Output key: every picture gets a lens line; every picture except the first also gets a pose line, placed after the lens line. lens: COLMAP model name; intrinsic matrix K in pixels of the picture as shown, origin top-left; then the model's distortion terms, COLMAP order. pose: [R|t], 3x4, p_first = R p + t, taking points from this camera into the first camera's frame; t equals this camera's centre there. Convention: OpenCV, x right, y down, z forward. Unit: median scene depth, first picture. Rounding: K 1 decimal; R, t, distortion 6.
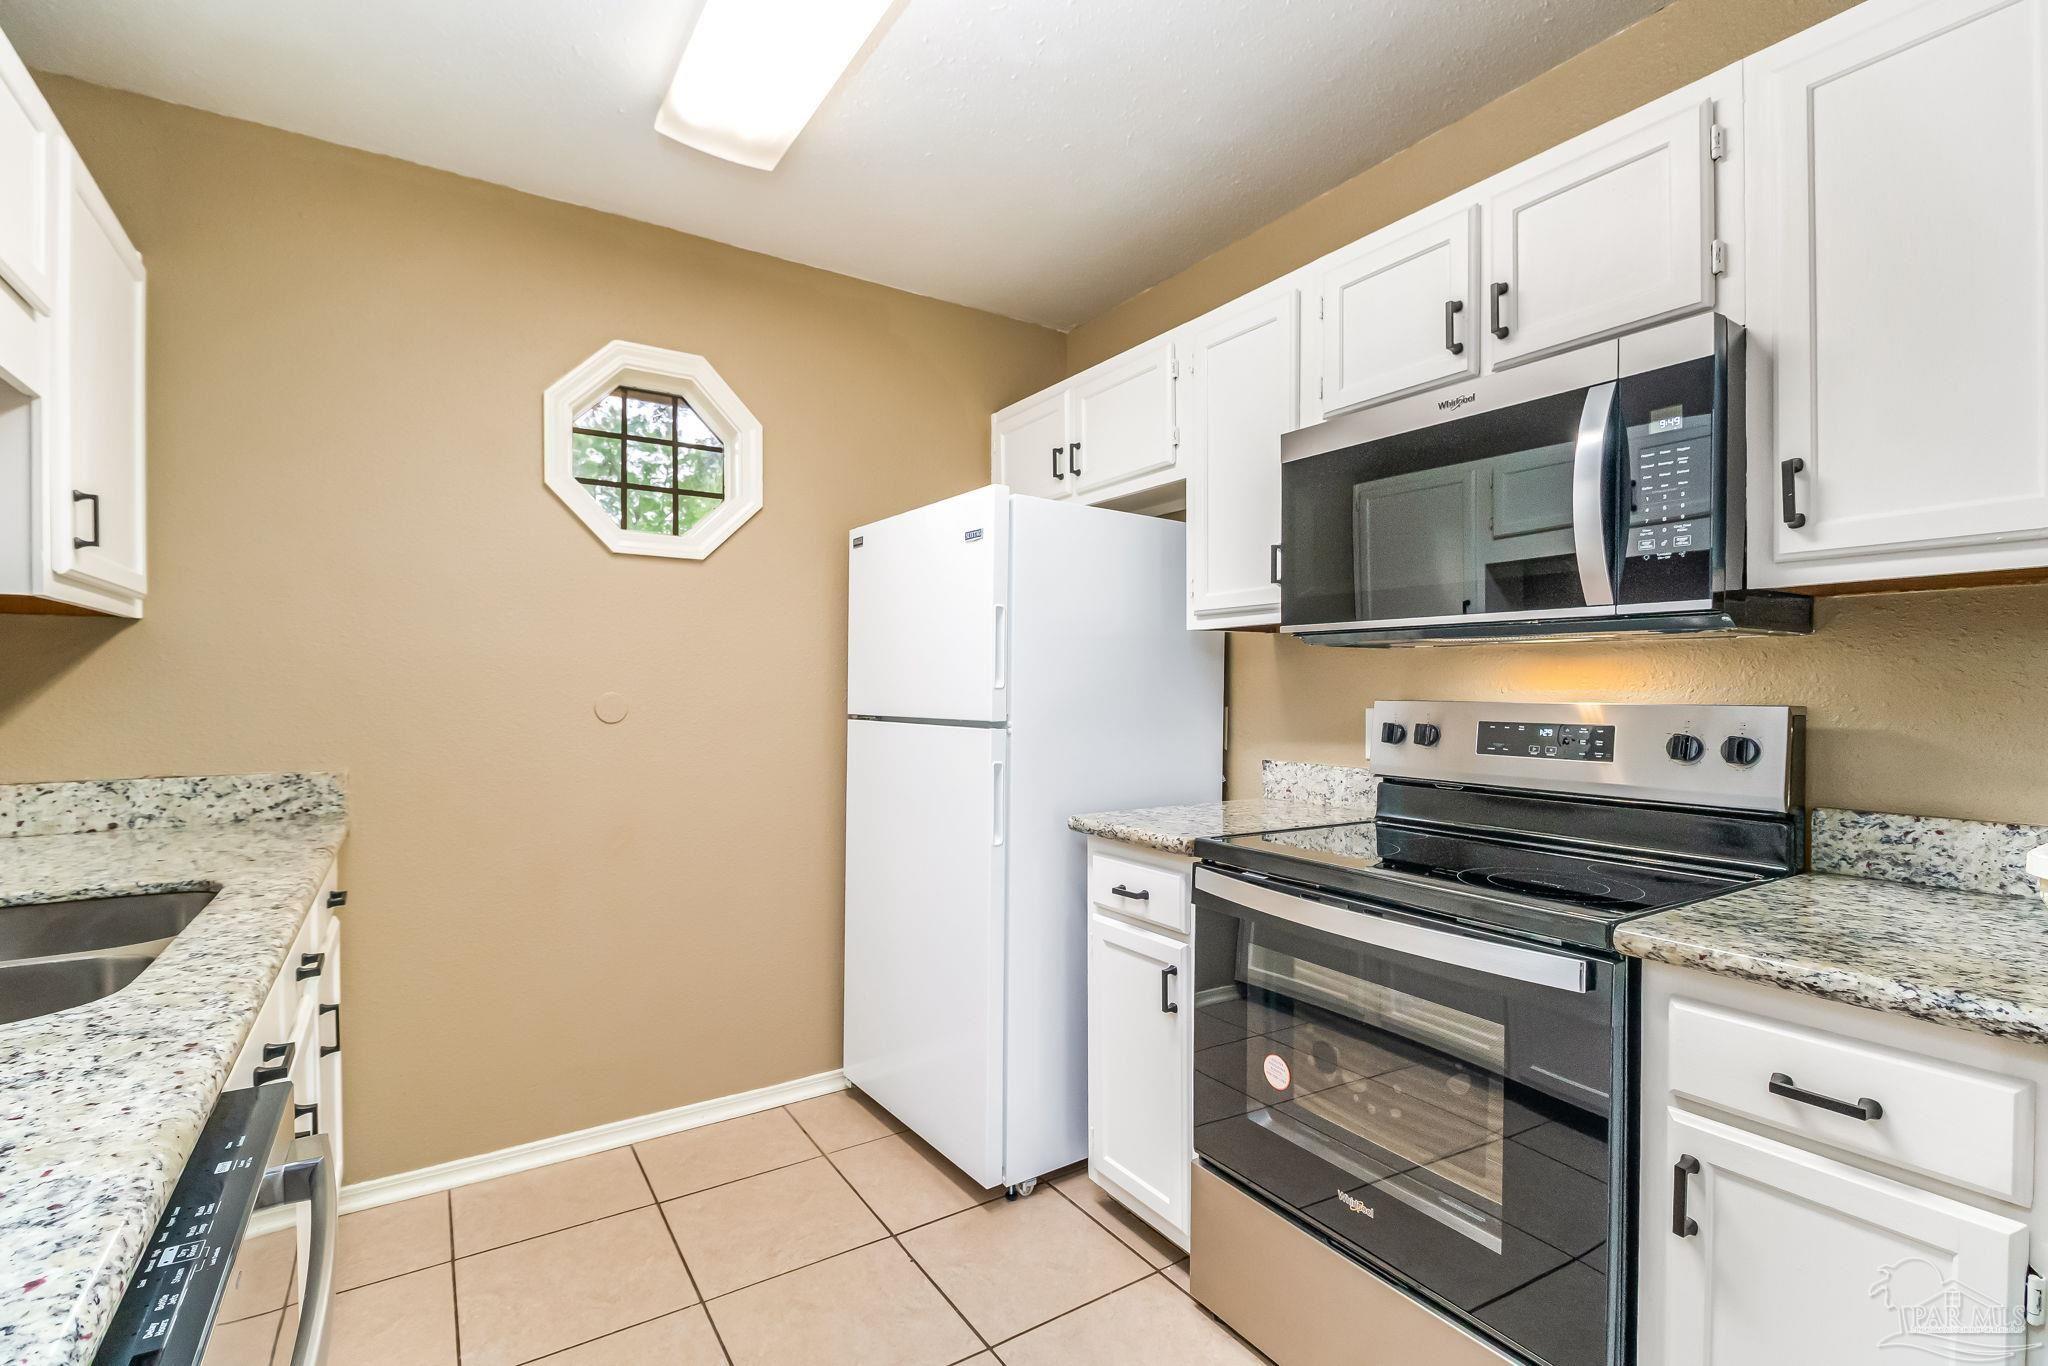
lens RADIAL K [[918.9, 0, 998.8], [0, 918.9, 711.0], [0, 0, 1]] dist [0.012232, -0.014342]
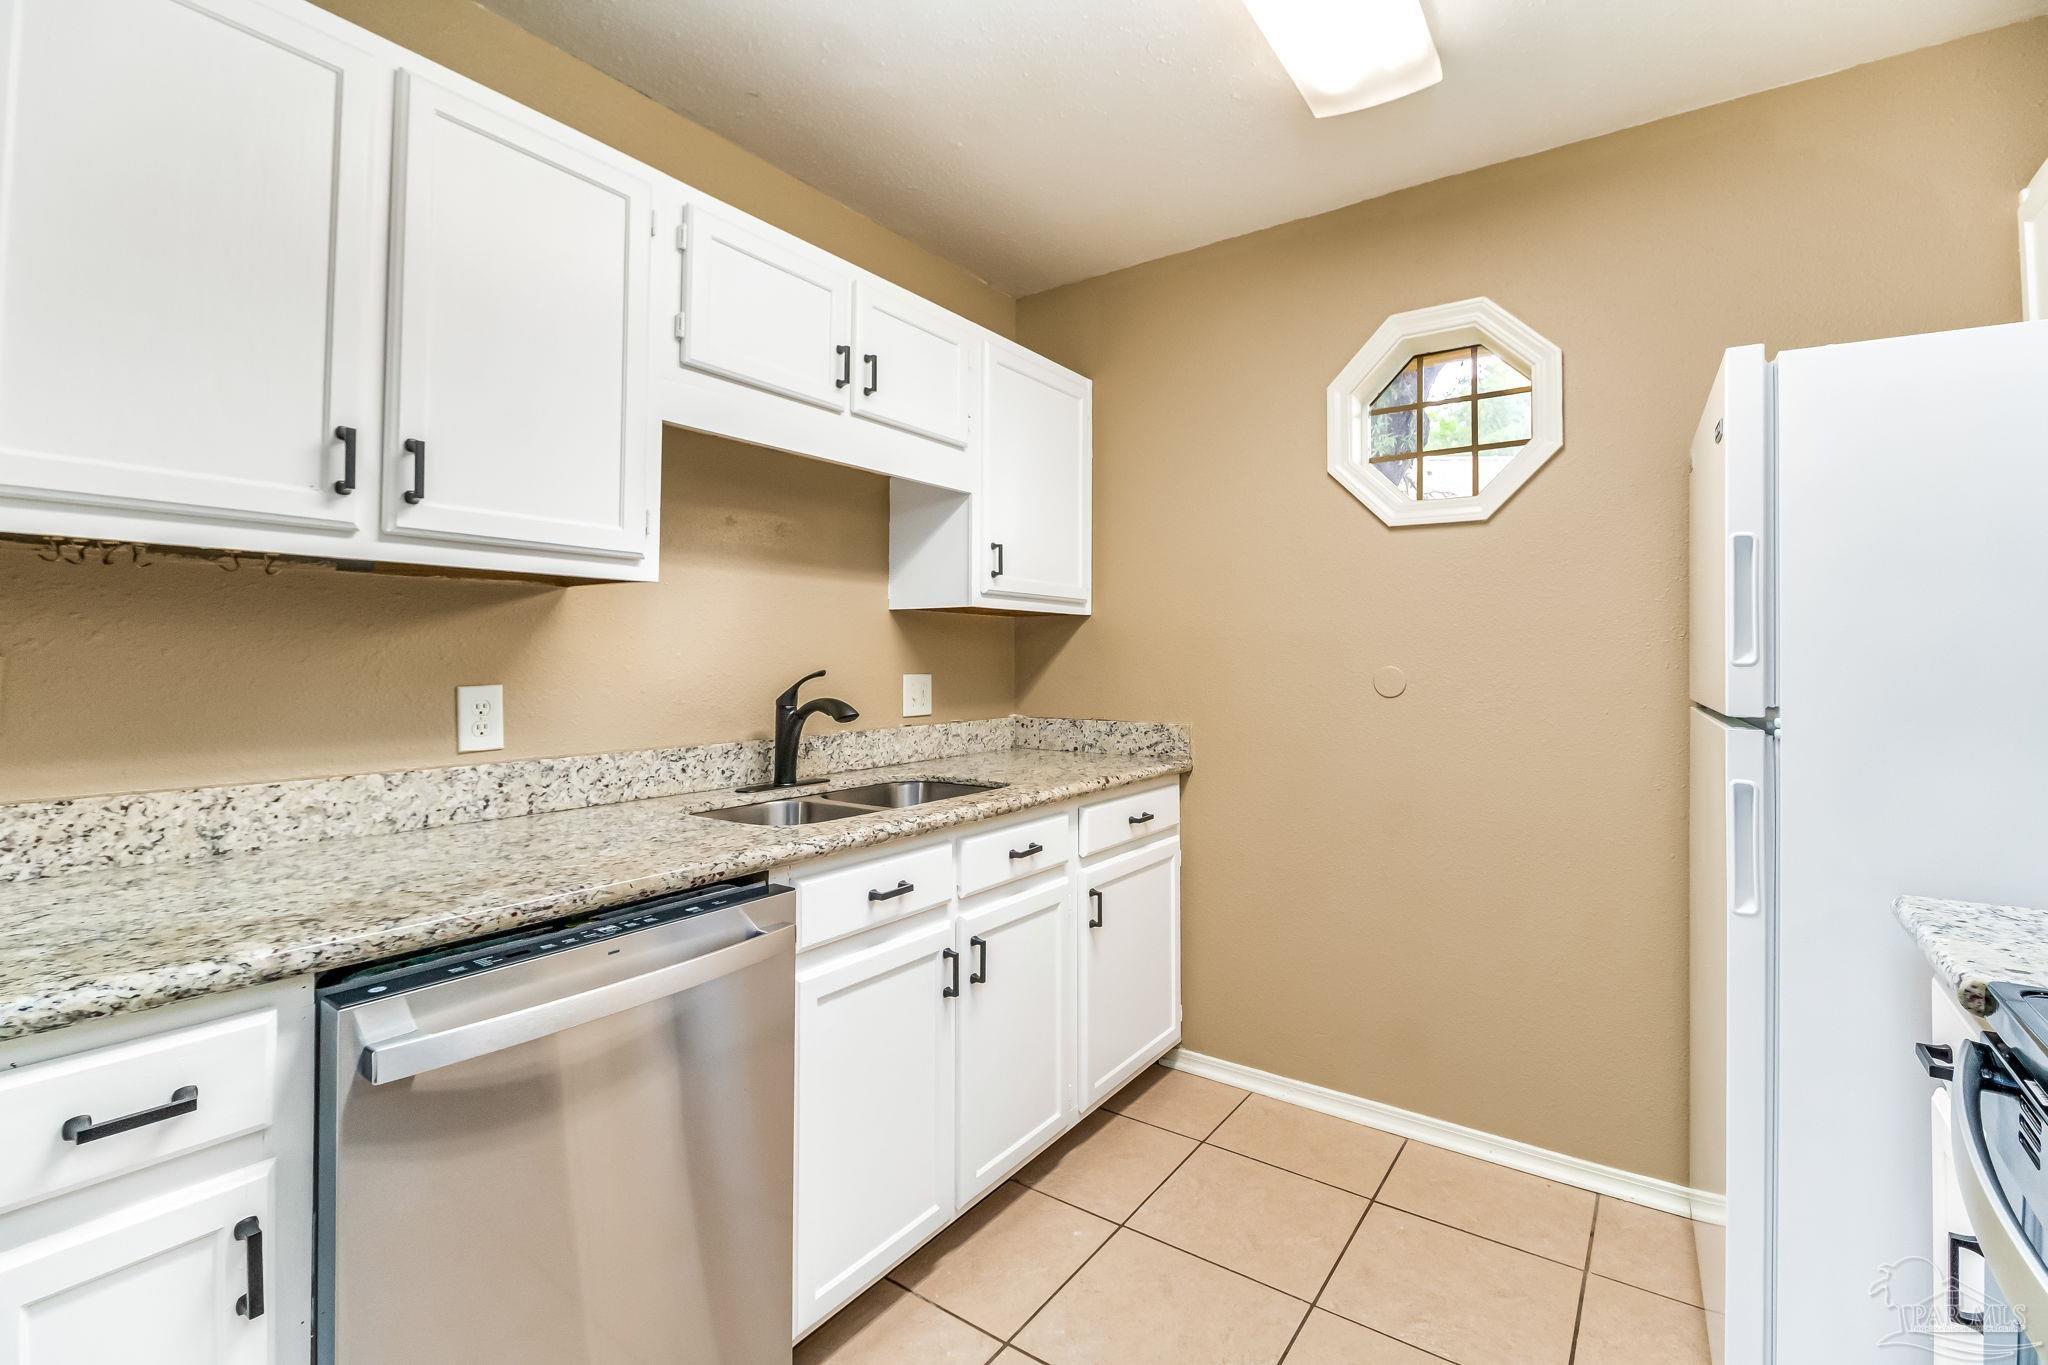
lens RADIAL K [[904.4, 0, 1016.5], [0, 904.4, 650.0], [0, 0, 1]] dist [0.010121, -0.008526]
pose [[0.372143, -0.007915, -0.928141, 0.390099], [-0.028953, 0.999378, -0.020131, -0.007904], [0.927724, 0.034364, 0.371683, 0.300513]]
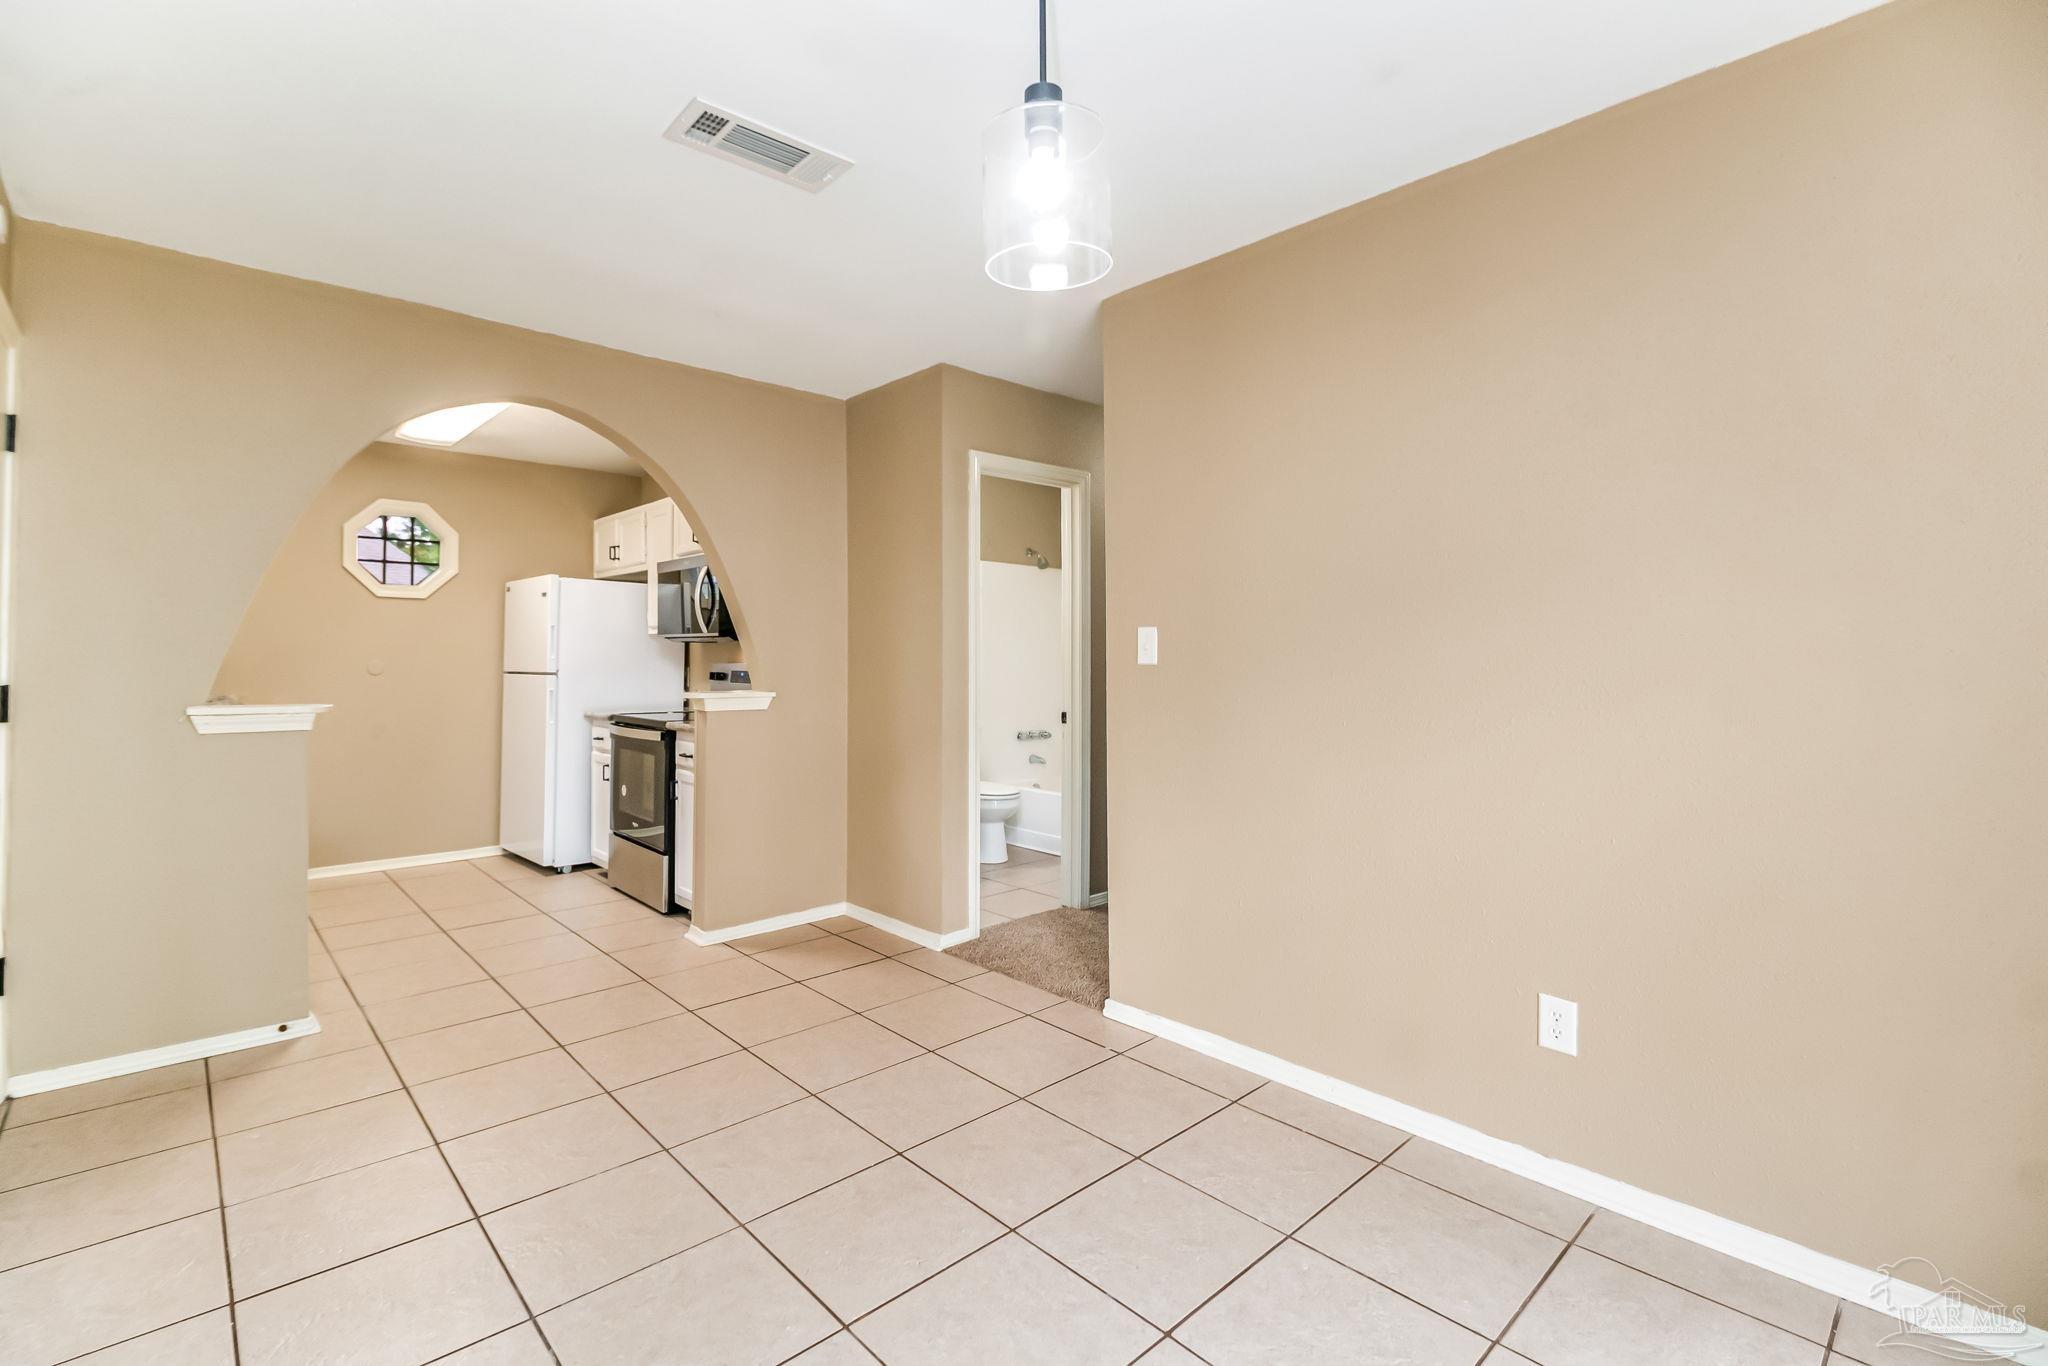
lens RADIAL K [[904.4, 0, 1016.5], [0, 904.4, 650.5], [0, 0, 1]] dist [0.010121, -0.008526]
pose [[0.985149, -0.002015, 0.171688, 0.778899], [0.007417, 0.999497, -0.030827, 0.036293], [-0.171540, 0.031643, 0.984669, -1.518725]]
